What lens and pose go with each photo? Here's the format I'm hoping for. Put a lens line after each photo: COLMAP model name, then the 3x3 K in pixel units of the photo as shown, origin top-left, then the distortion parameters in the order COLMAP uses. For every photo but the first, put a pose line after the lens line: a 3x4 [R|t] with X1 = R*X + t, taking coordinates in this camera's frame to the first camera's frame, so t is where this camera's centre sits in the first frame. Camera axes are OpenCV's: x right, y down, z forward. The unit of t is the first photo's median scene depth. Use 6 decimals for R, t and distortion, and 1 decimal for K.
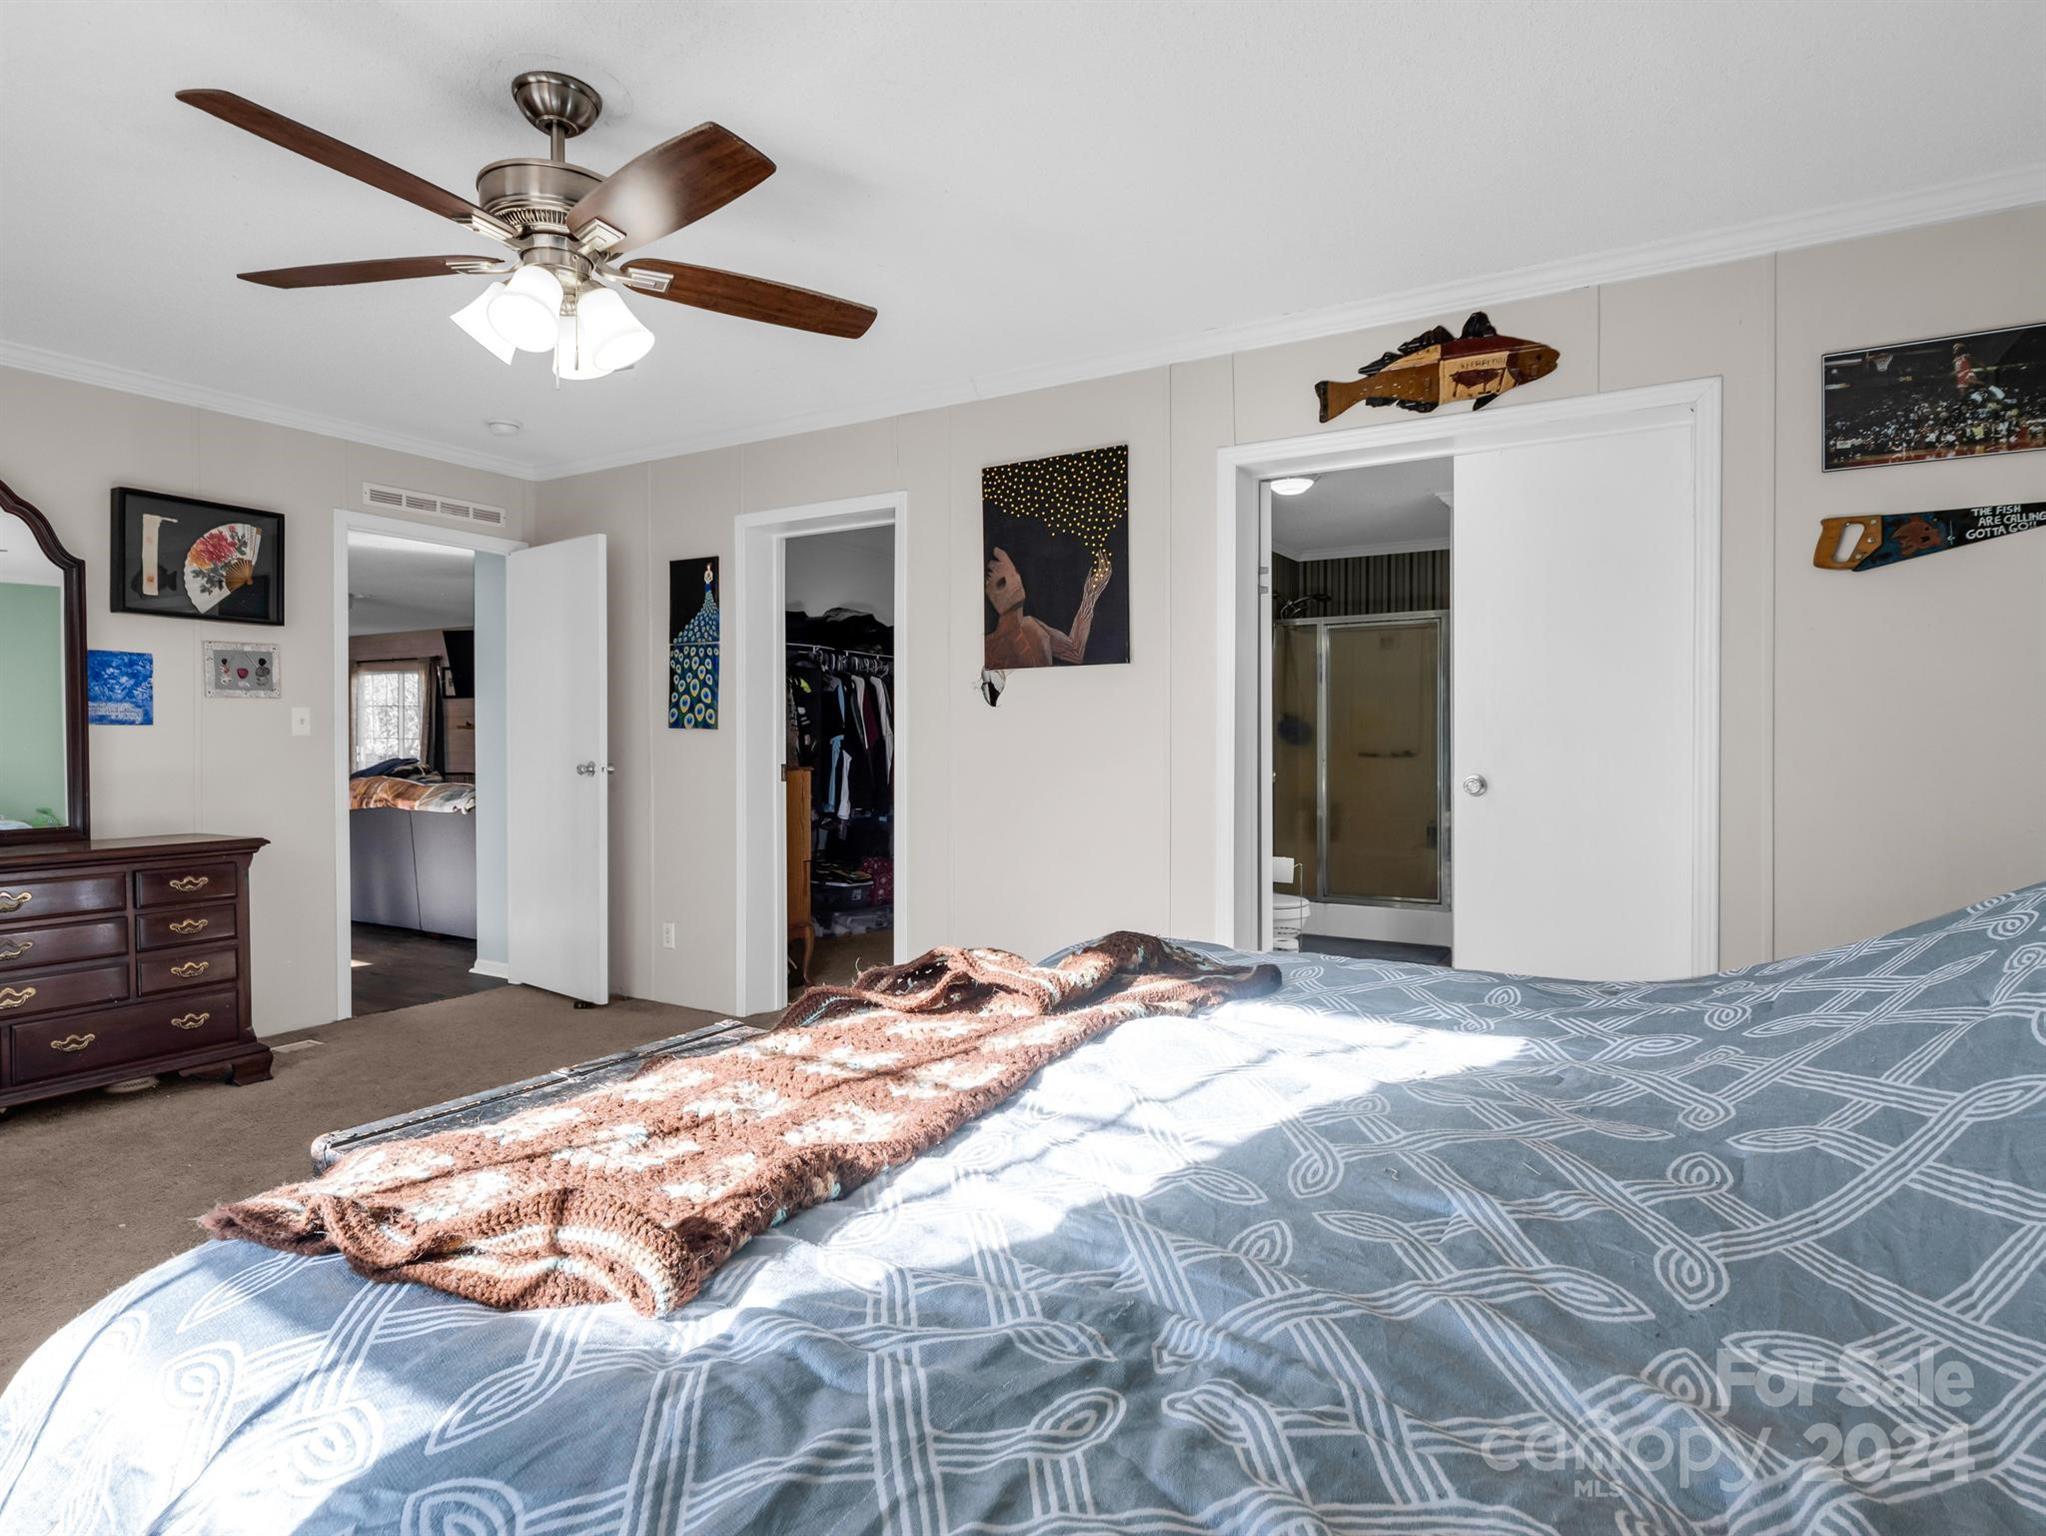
lens RADIAL K [[1114.5, 0, 1022.4], [0, 1114.5, 766.5], [0, 0, 1]] dist [-0.005413, -0.004717]
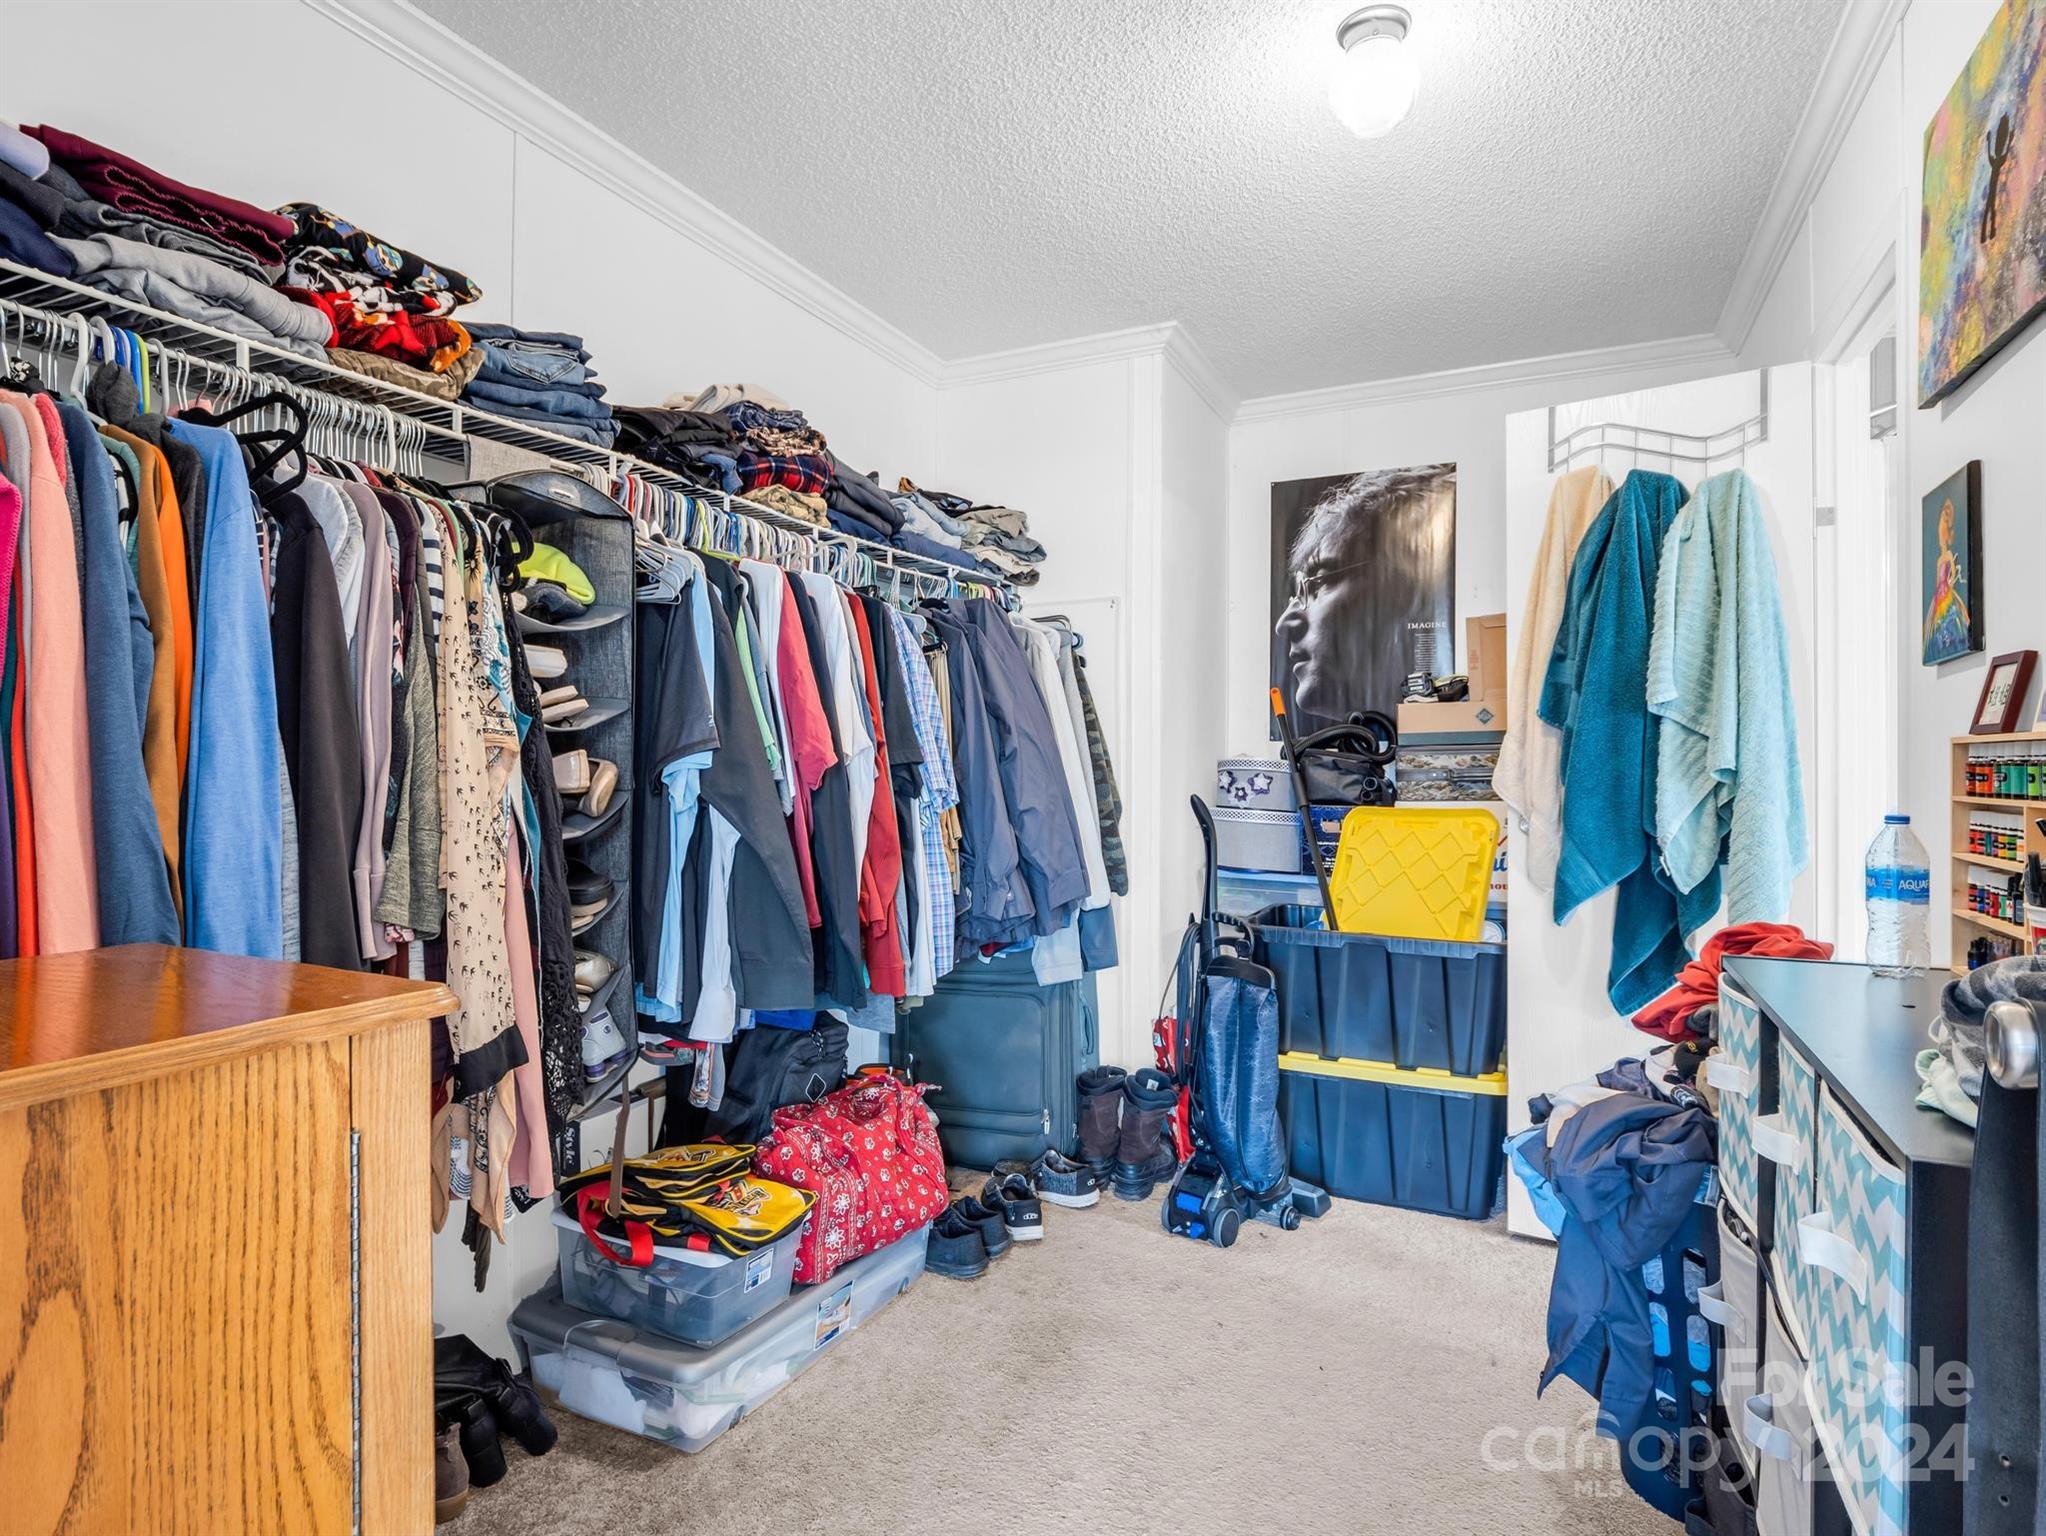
lens RADIAL K [[1114.5, 0, 1022.9], [0, 1114.5, 766.0], [0, 0, 1]] dist [-0.005413, -0.004717]
pose [[0.996581, -0.002617, 0.082576, -0.102150], [0.003256, 0.999966, -0.007599, -0.022014], [-0.082553, 0.007842, 0.996556, 0.694026]]
